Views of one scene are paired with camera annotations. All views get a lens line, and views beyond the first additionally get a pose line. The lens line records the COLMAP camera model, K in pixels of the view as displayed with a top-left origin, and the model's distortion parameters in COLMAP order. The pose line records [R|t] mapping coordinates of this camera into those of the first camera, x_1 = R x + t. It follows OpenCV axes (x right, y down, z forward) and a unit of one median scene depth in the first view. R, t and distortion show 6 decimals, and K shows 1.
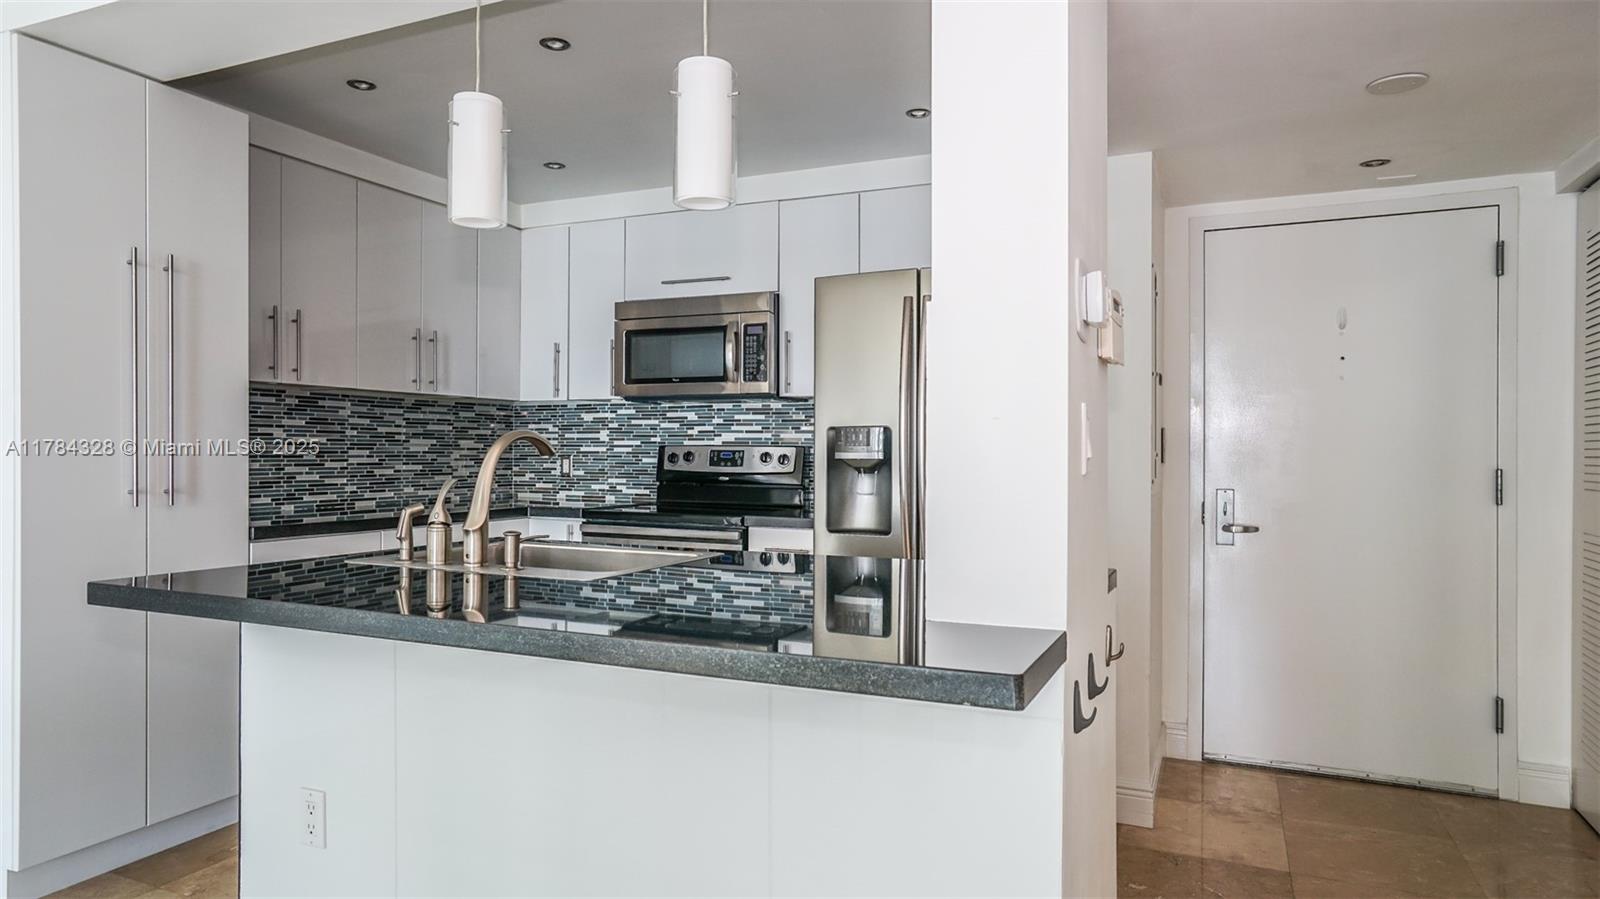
lens RADIAL K [[951.6, 0, 800.0], [0, 951.6, 449.5], [0, 0, 1]] dist [-0.040105, 0.040619]
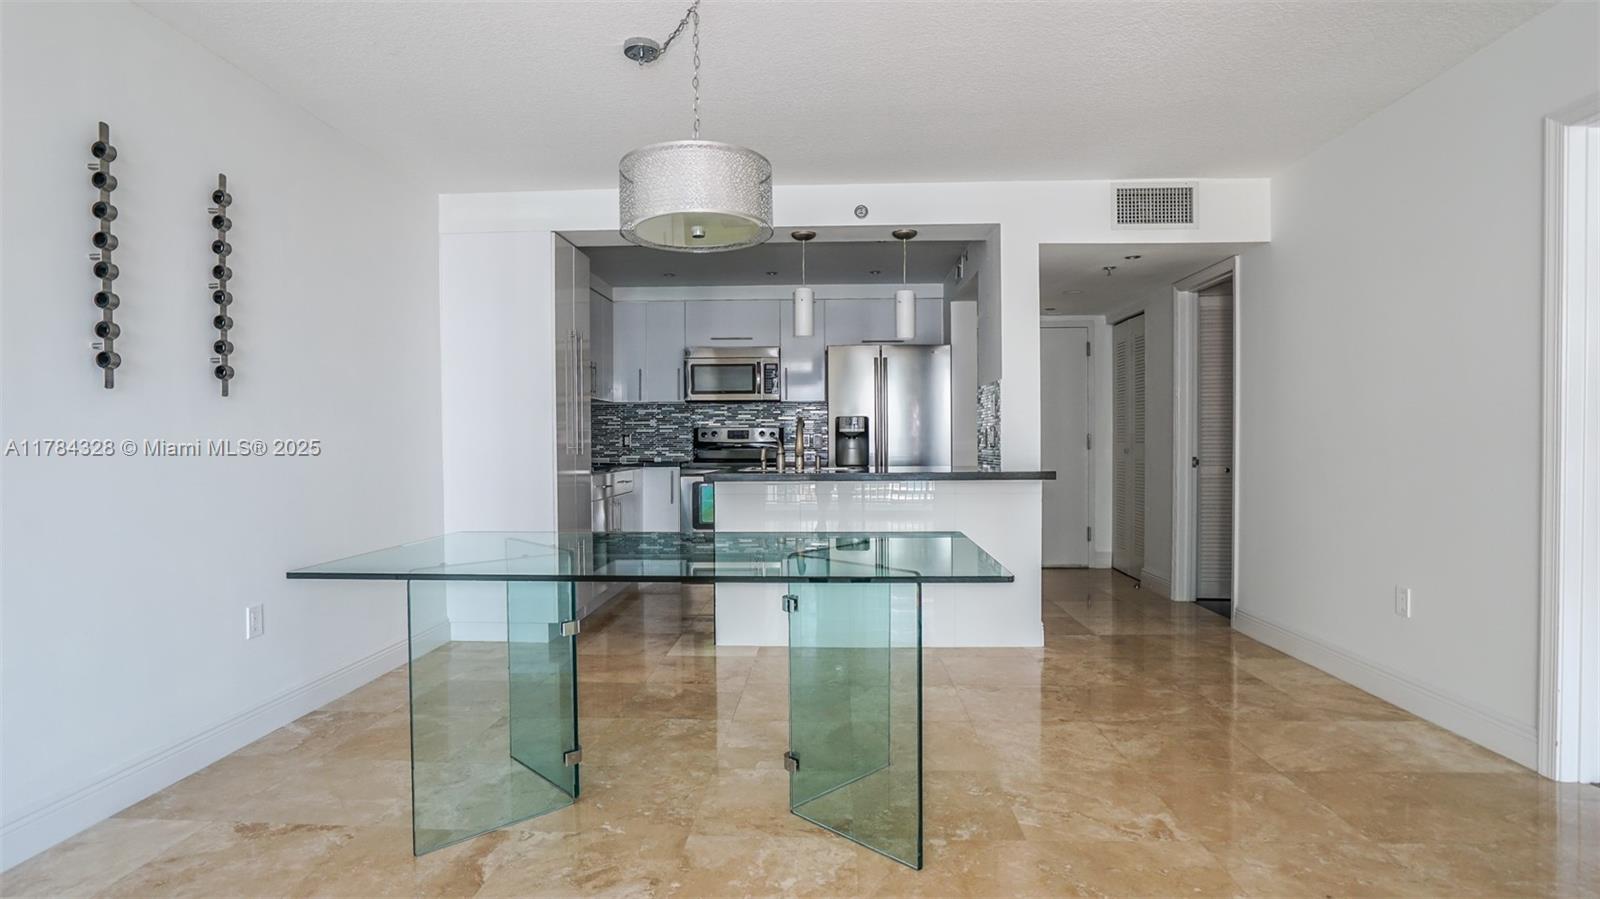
lens RADIAL K [[795.1, 0, 801.1], [0, 795.1, 451.1], [0, 0, 1]] dist [-0.048156, 0.027875]
pose [[0.929900, -0.015081, 0.367504, -0.529135], [0.009939, 0.999825, 0.015880, 0.018044], [-0.367679, -0.011114, 0.929887, -0.474819]]
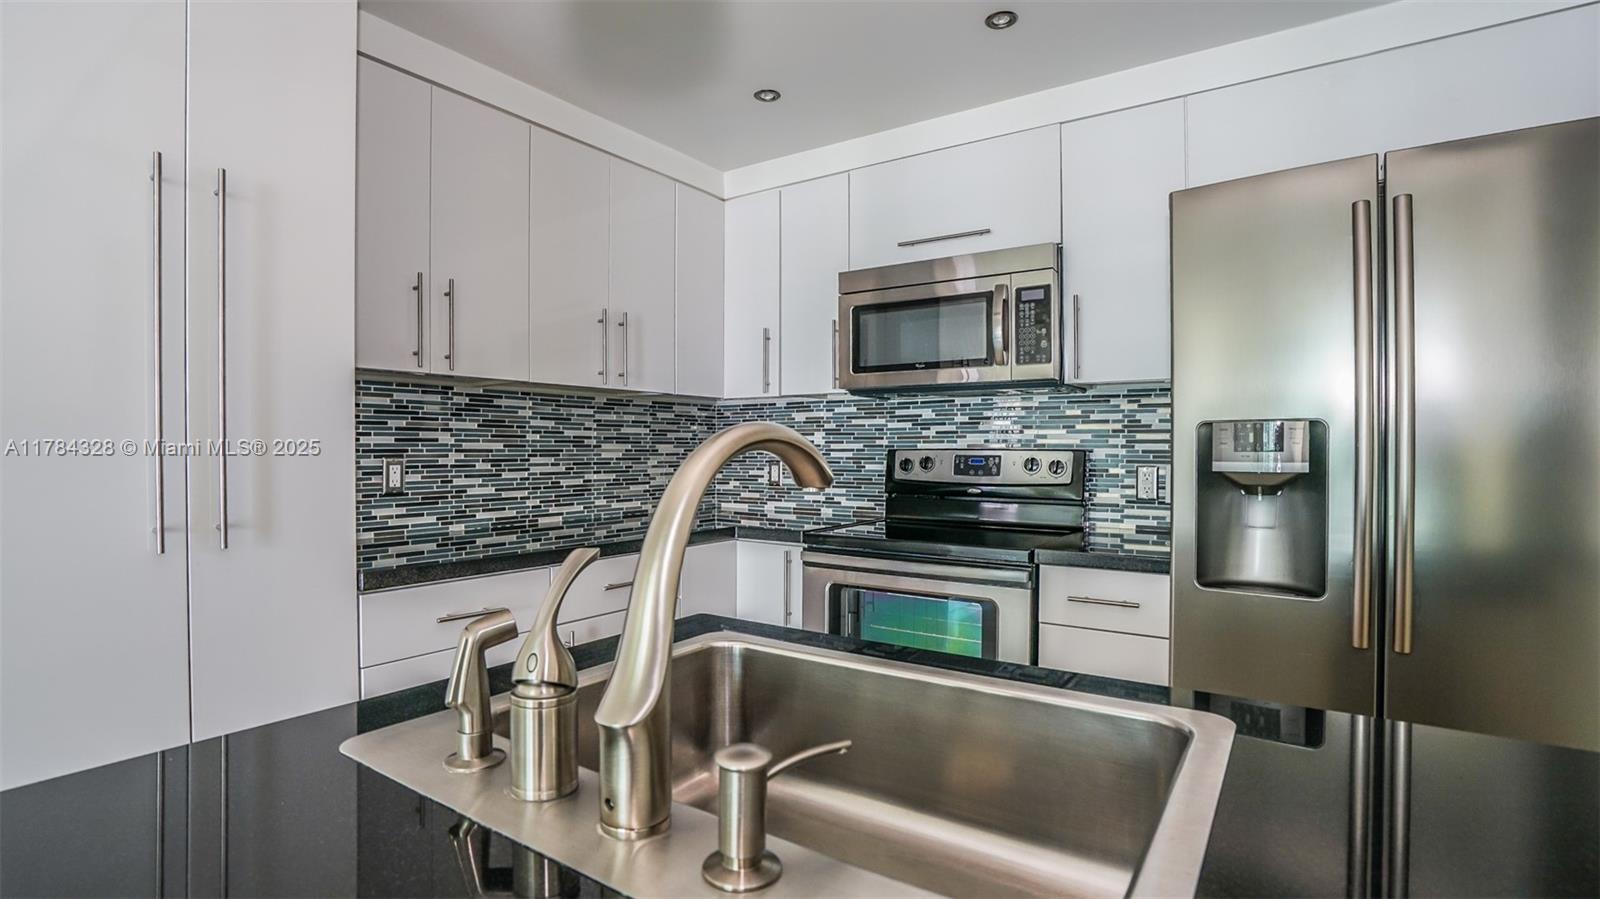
lens RADIAL K [[765.9, 0, 800.0], [0, 765.9, 449.5], [0, 0, 1]] dist [-0.079944, 0.049659]
pose [[0.984180, -0.005220, -0.177096, -0.109854], [0.005381, 0.999985, 0.000431, -0.005121], [0.177091, -0.001377, 0.984194, 0.345513]]
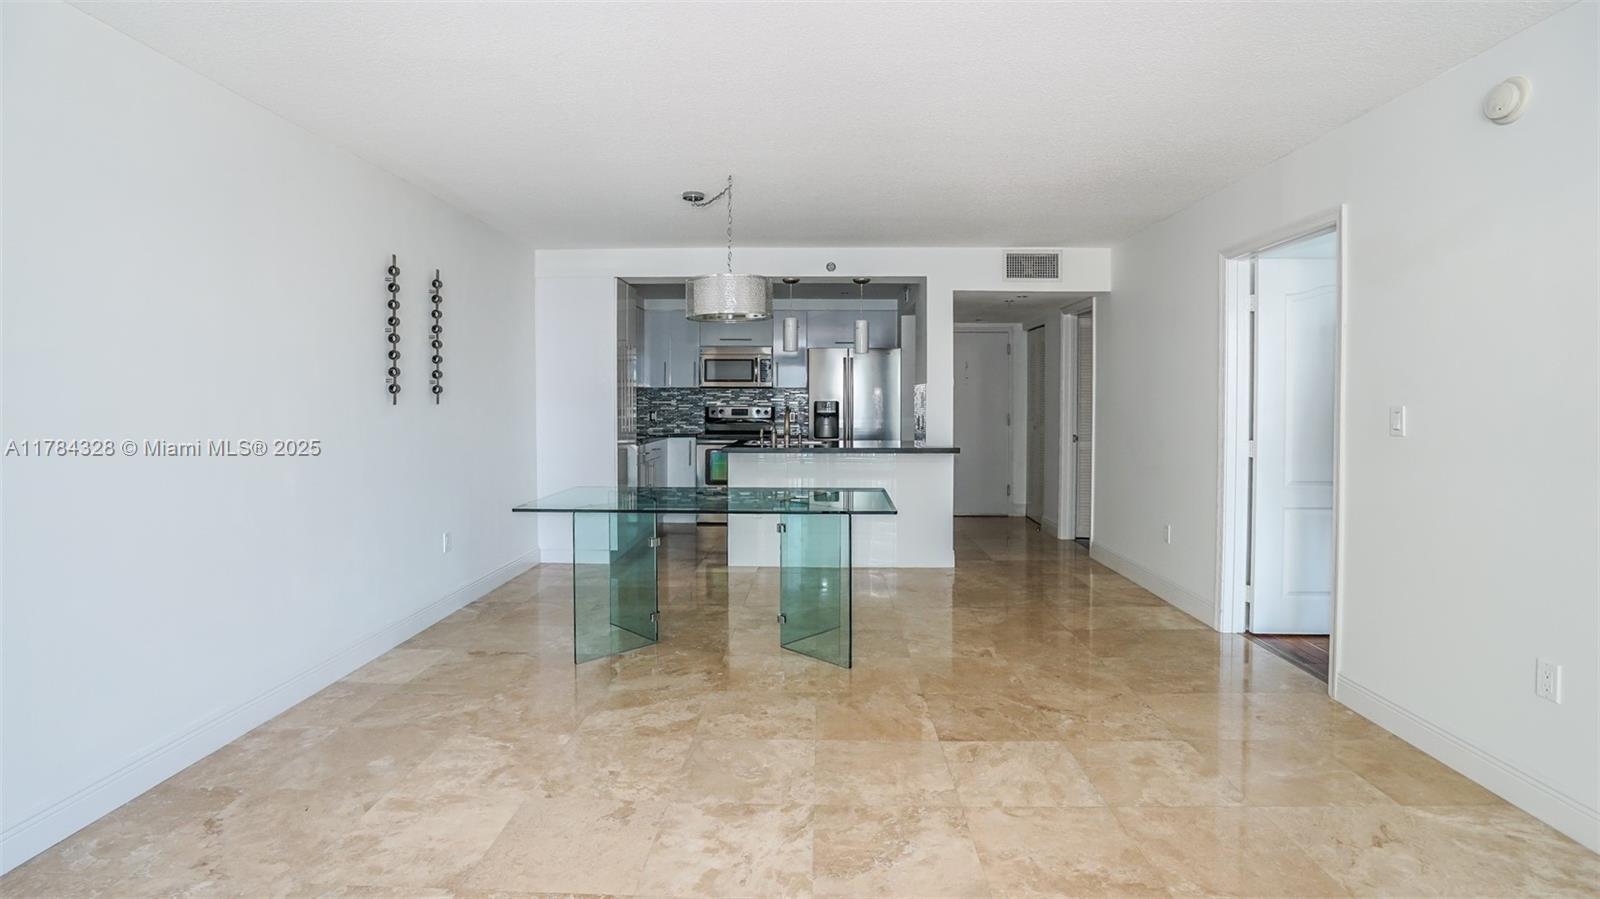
lens RADIAL K [[756.0, 0, 811.3], [0, 756.0, 431.7], [0, 0, 1]] dist [-0.061594, 0.028257]
pose [[0.918428, -0.019226, 0.395120, -0.662470], [0.001725, 0.999003, 0.044599, -0.026216], [-0.395583, -0.040279, 0.917546, -0.813266]]
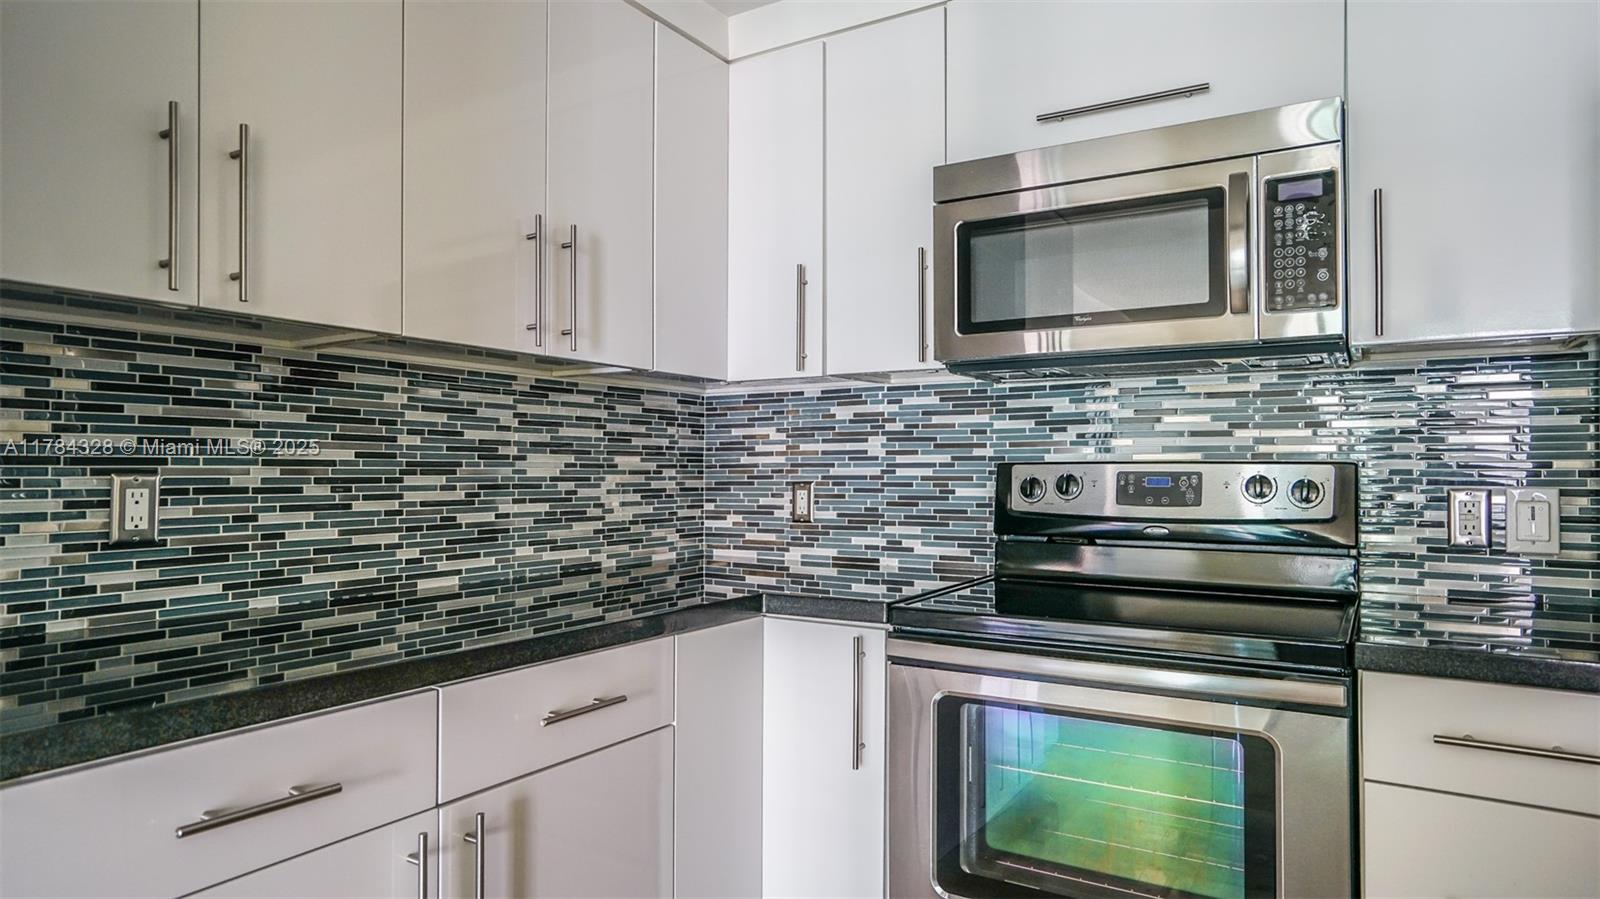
lens RADIAL K [[951.6, 0, 800.0], [0, 951.6, 449.5], [0, 0, 1]] dist [-0.040105, 0.040619]
pose [[0.991333, -0.008262, -0.131115, -0.194061], [0.005241, 0.999713, -0.023364, -0.000339], [0.131270, 0.022474, 0.991092, 0.500848]]
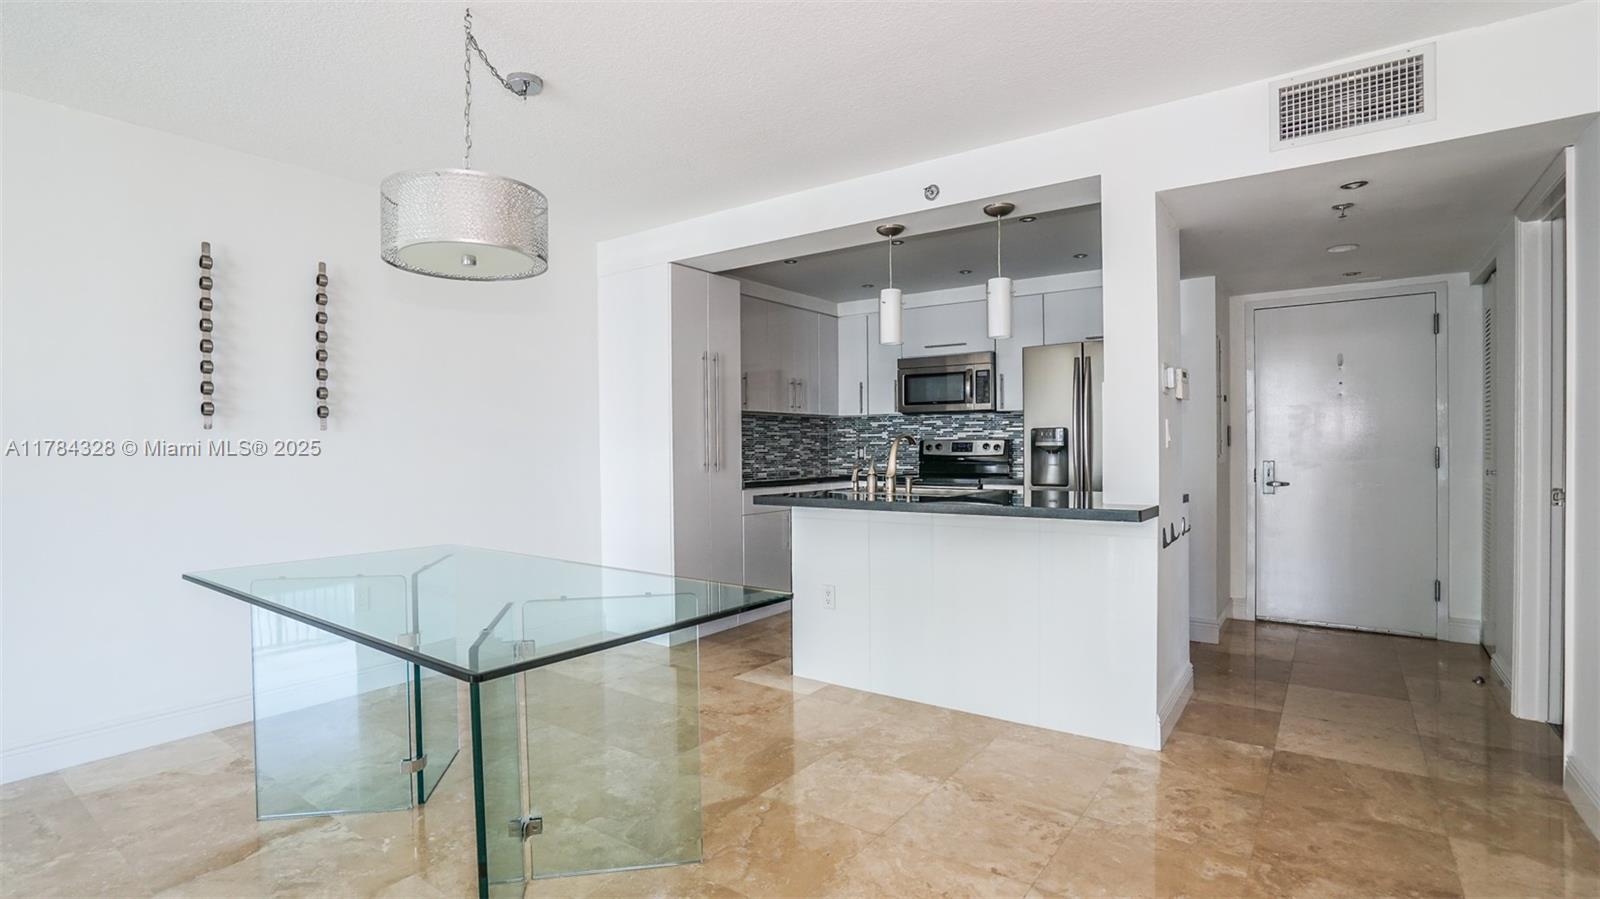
lens RADIAL K [[754.8, 0, 802.0], [0, 754.8, 451.6], [0, 0, 1]] dist [-0.064153, 0.029562]
pose [[0.979406, -0.010827, -0.201608, -0.086206], [0.012676, 0.999889, 0.007882, 0.002963], [0.201500, -0.010275, 0.979435, -0.388112]]
